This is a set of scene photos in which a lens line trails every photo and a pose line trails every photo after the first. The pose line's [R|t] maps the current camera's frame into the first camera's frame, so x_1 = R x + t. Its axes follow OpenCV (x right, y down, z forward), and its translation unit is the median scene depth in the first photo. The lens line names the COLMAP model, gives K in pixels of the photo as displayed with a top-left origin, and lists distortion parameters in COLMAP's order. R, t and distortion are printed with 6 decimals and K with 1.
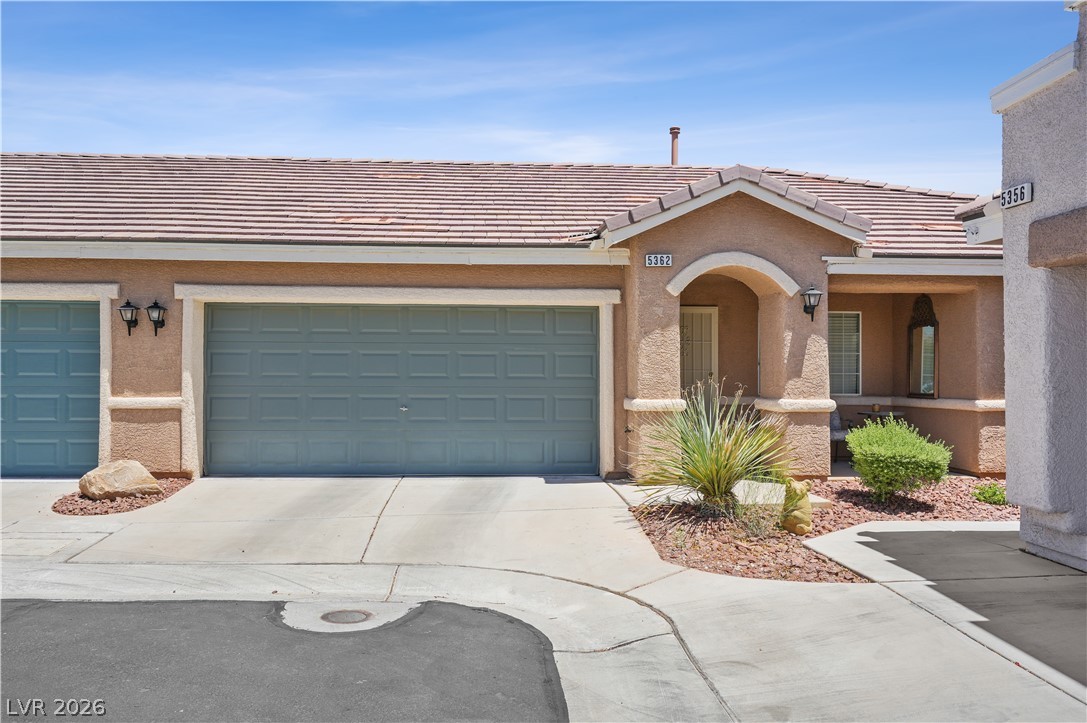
lens RADIAL K [[856.6, 0, 542.9], [0, 856.6, 362.2], [0, 0, 1]] dist [0.008916, -0.007138]
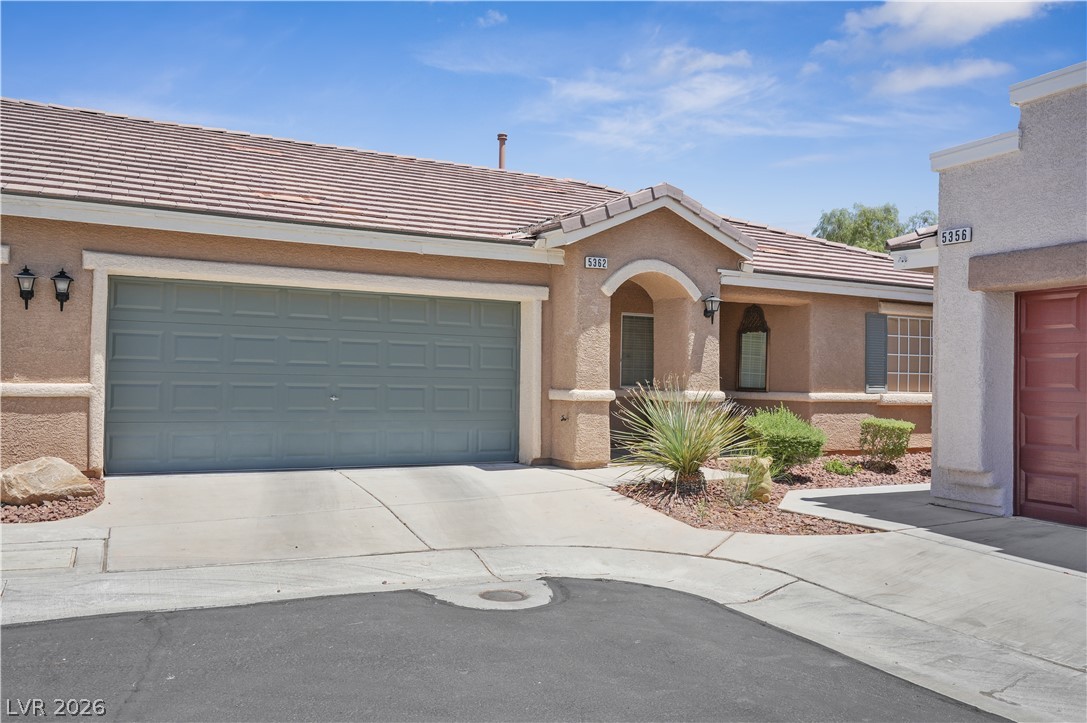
lens RADIAL K [[856.6, 0, 541.1], [0, 856.6, 364.9], [0, 0, 1]] dist [0.008916, -0.007138]
pose [[0.911776, 0.019675, 0.410216, -0.374429], [-0.021672, 0.999765, 0.000218, 0.012627], [-0.410115, -0.009089, 0.911988, 0.032491]]
